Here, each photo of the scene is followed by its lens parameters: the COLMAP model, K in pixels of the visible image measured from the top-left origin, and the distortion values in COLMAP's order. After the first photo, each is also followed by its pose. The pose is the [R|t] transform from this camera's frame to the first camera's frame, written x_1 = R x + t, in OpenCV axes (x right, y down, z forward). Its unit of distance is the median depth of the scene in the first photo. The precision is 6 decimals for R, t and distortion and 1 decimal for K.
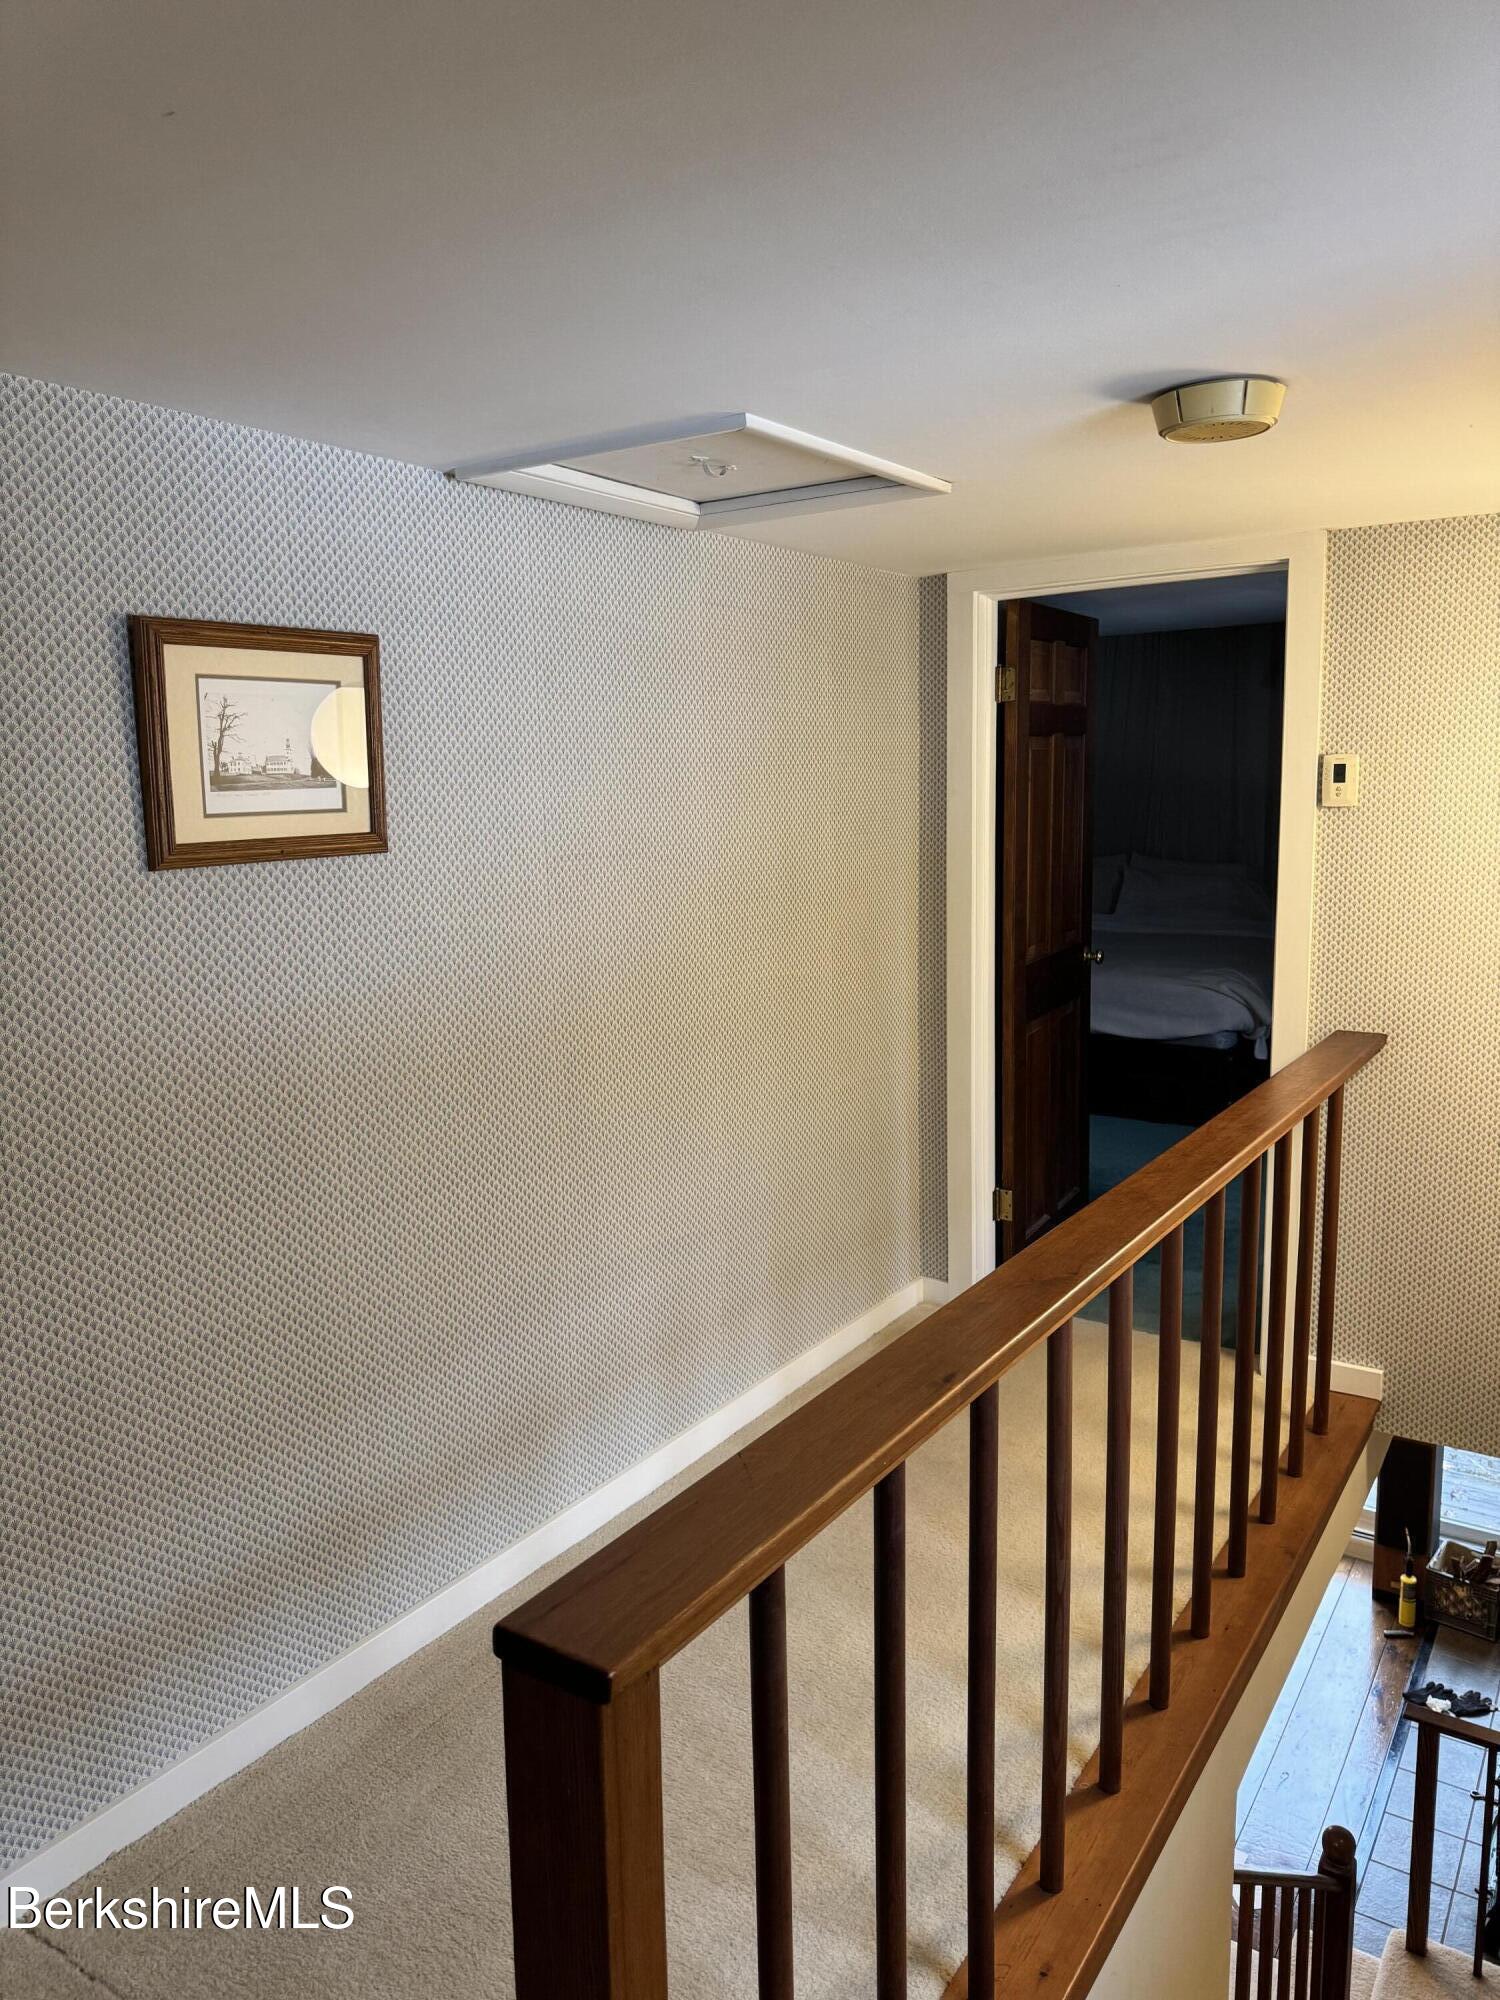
lens RADIAL K [[1410.2, 0, 744.3], [0, 1410.2, 1000.3], [0, 0, 1]] dist [0.074029, -0.004912]
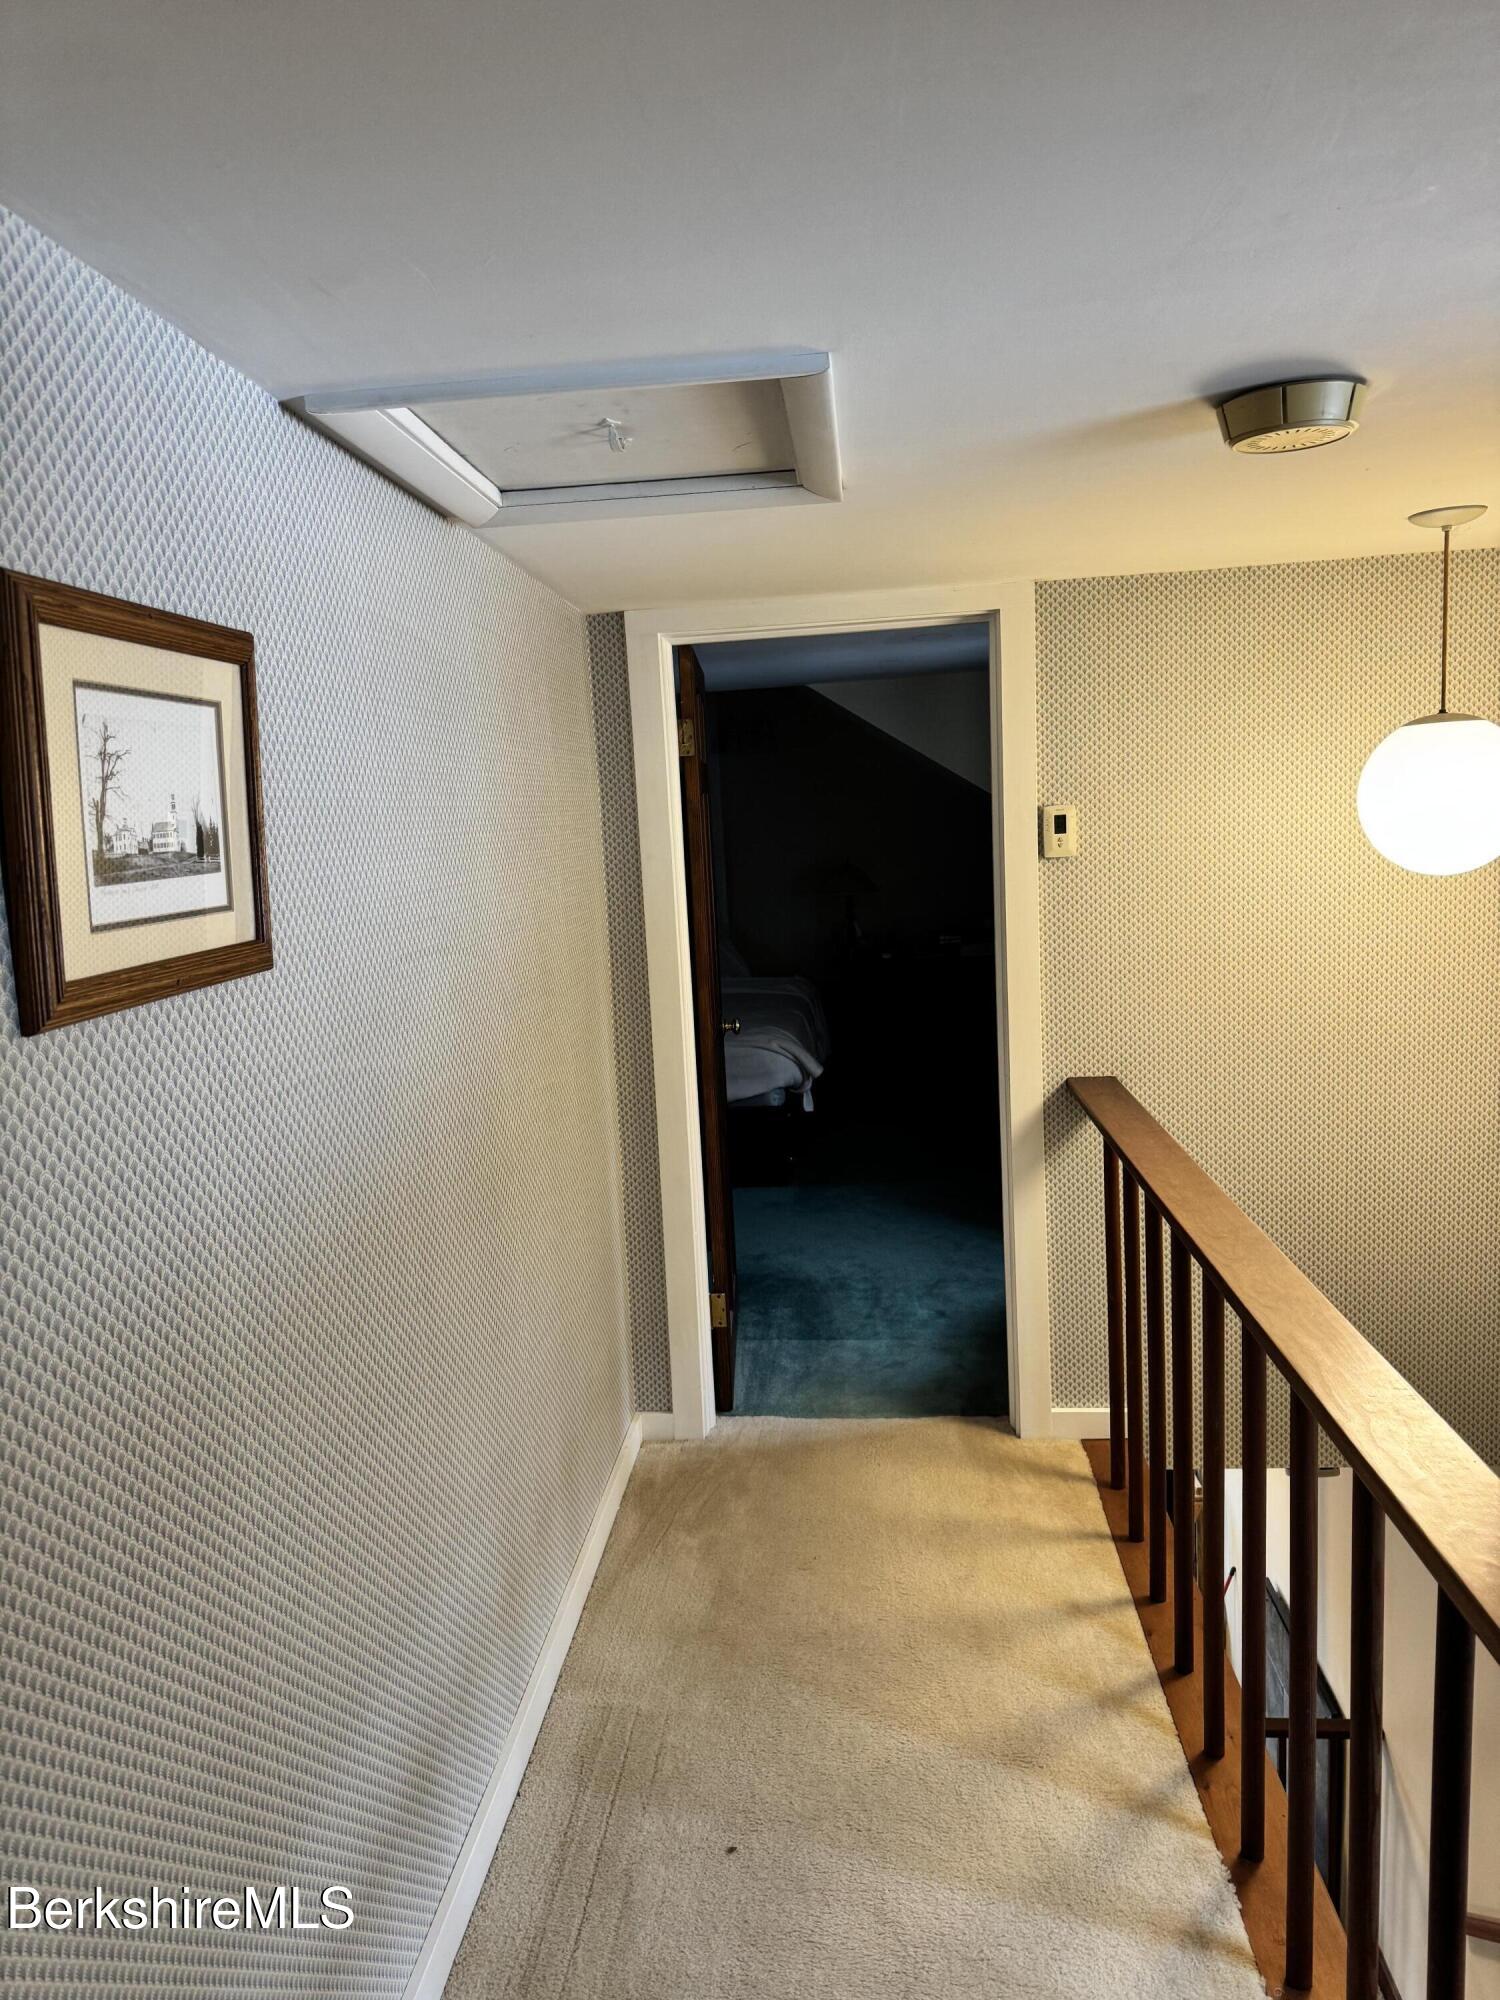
lens RADIAL K [[1410.2, 0, 754.9], [0, 1410.2, 997.8], [0, 0, 1]] dist [0.074029, -0.004912]
pose [[0.877086, -0.083346, 0.473048, -0.377401], [0.106782, 0.994020, -0.022851, -0.055204], [-0.468314, 0.070555, 0.880740, 0.341469]]
